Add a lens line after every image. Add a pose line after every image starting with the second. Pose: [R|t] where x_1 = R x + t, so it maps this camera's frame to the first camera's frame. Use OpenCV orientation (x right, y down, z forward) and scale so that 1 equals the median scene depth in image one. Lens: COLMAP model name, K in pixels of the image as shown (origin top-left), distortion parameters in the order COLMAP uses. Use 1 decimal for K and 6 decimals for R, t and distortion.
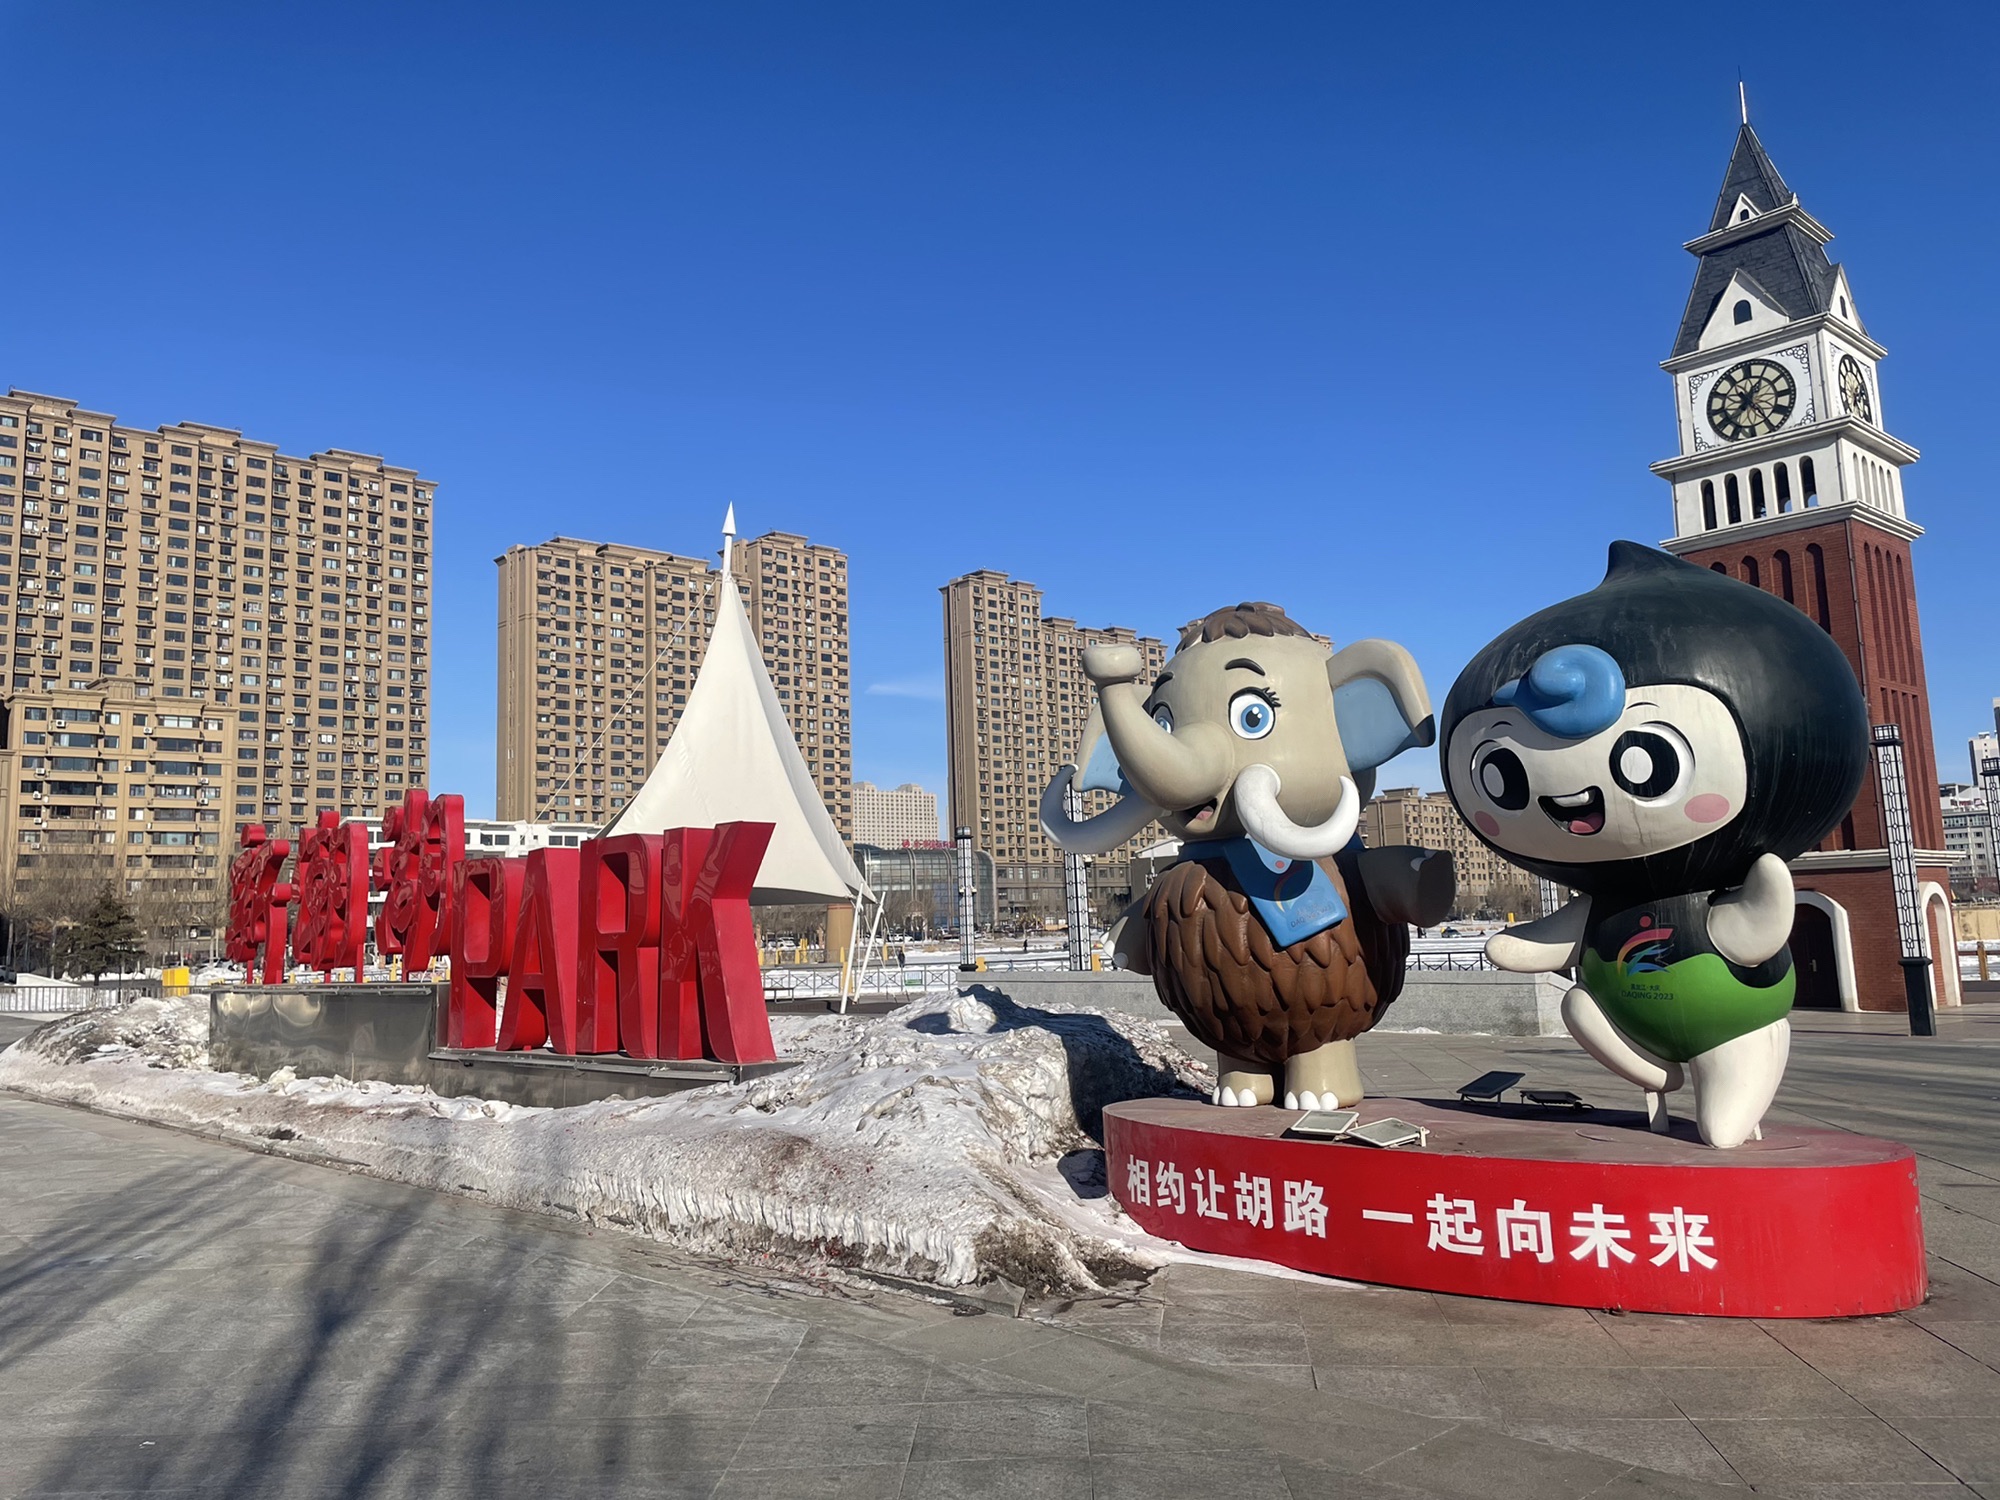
lens RADIAL K [[1517.9, 0, 1000.5], [0, 1517.9, 739.9], [0, 0, 1]] dist [-0.005360, -0.003987]
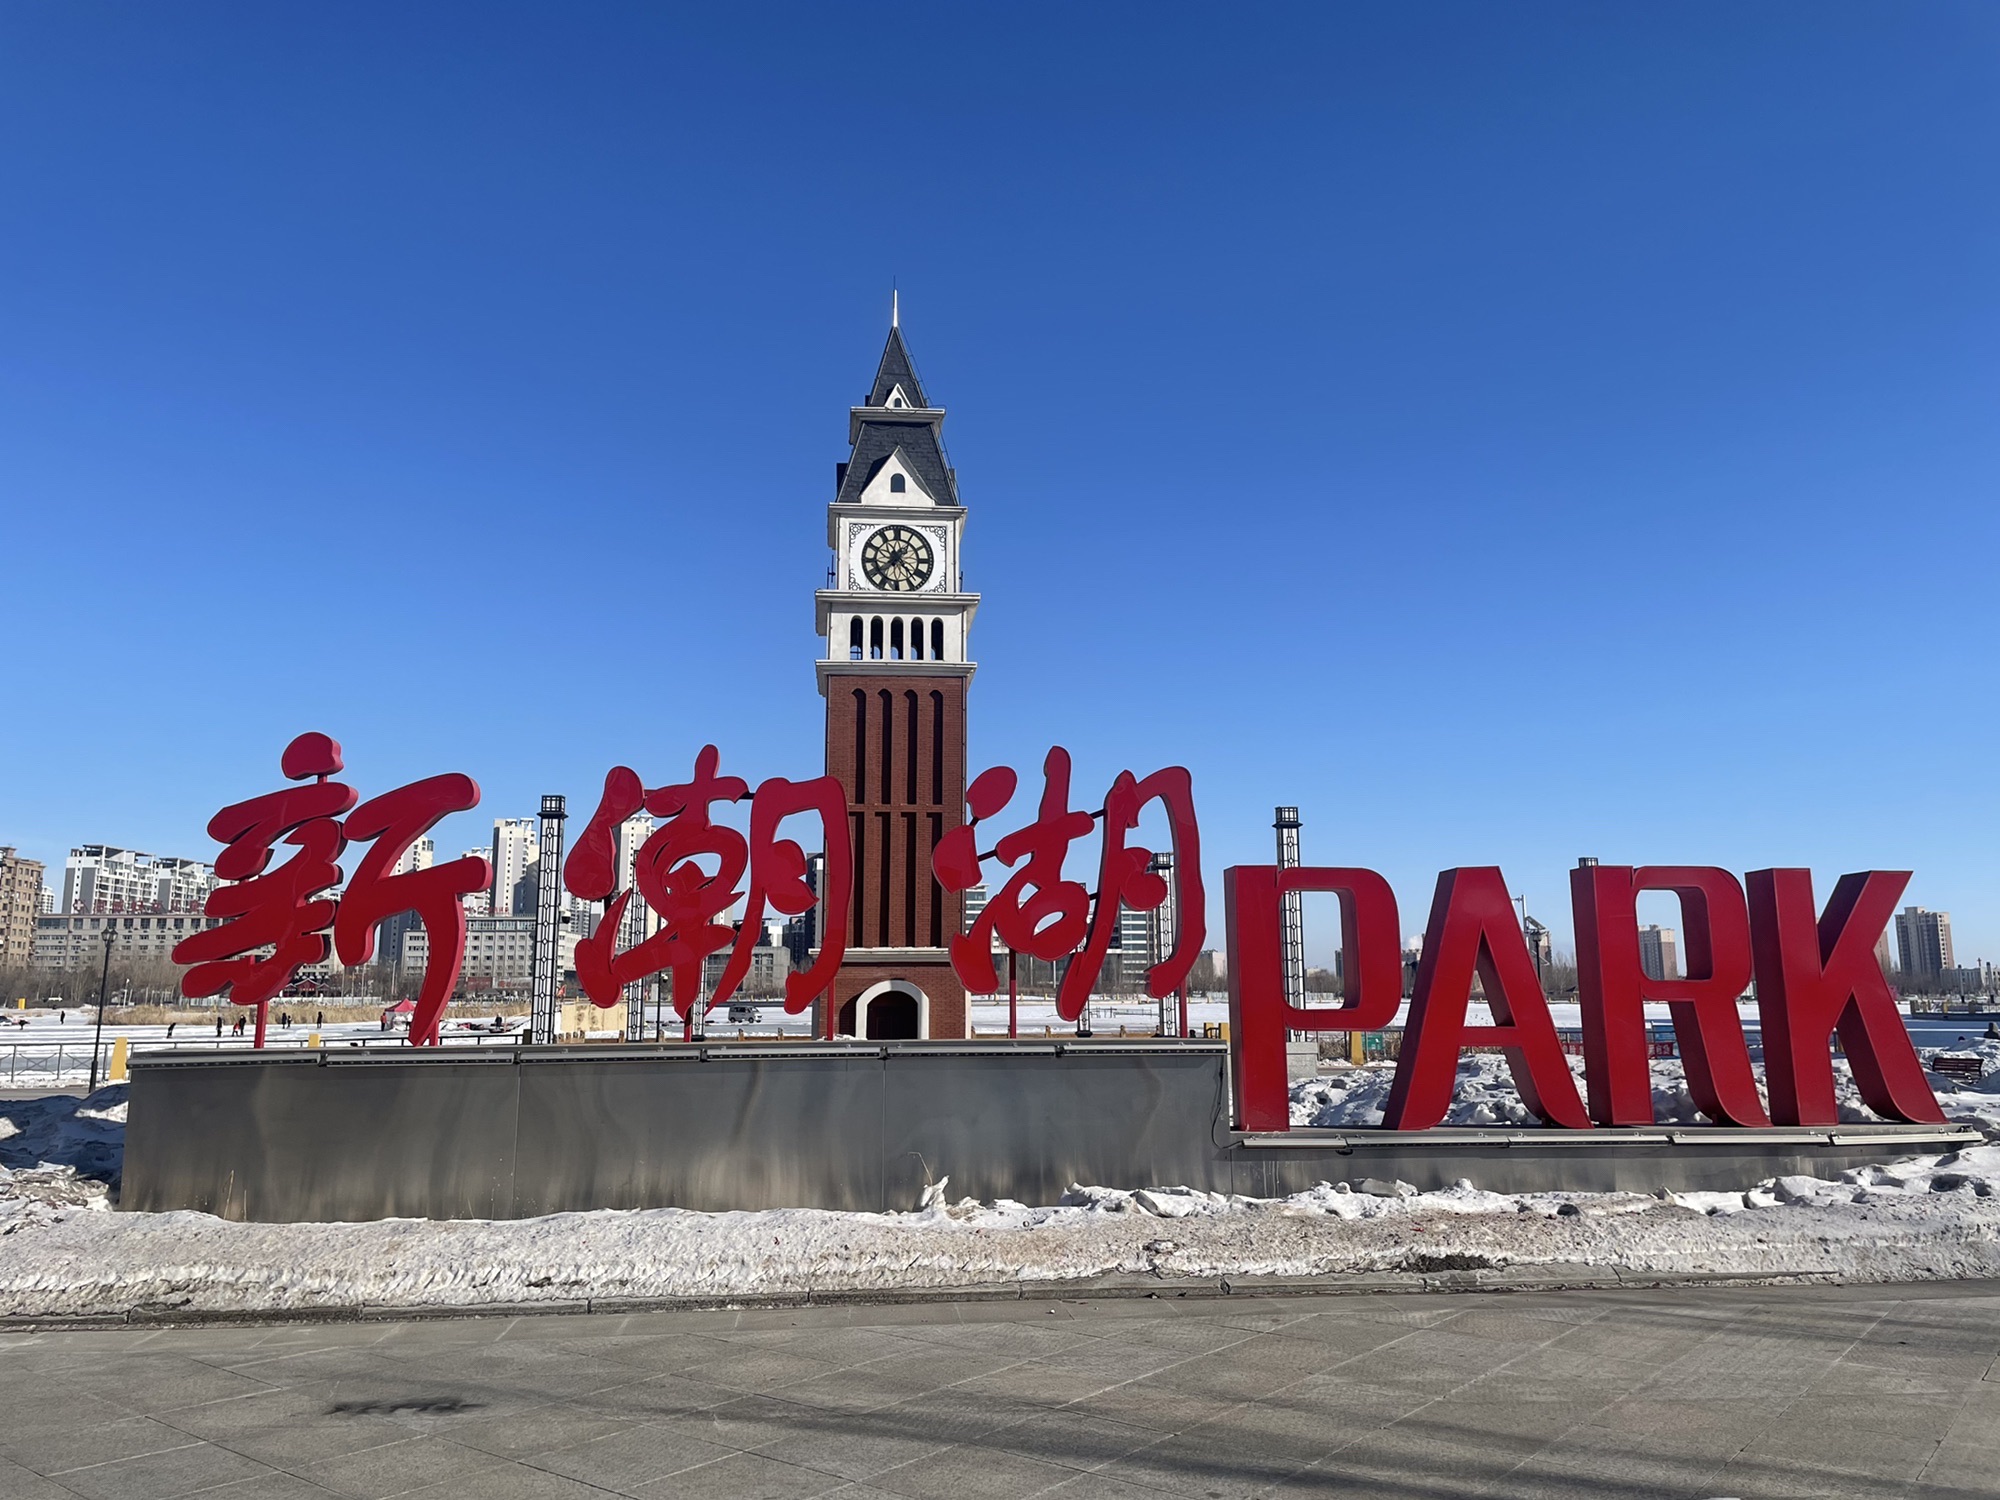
lens RADIAL K [[1517.9, 0, 1000.8], [0, 1517.9, 756.6], [0, 0, 1]] dist [-0.005360, -0.003987]
pose [[0.598033, 0.161279, 0.785077, -0.353330], [-0.124543, 0.986346, -0.107755, 0.043261], [-0.791736, -0.033335, 0.609954, 0.213352]]
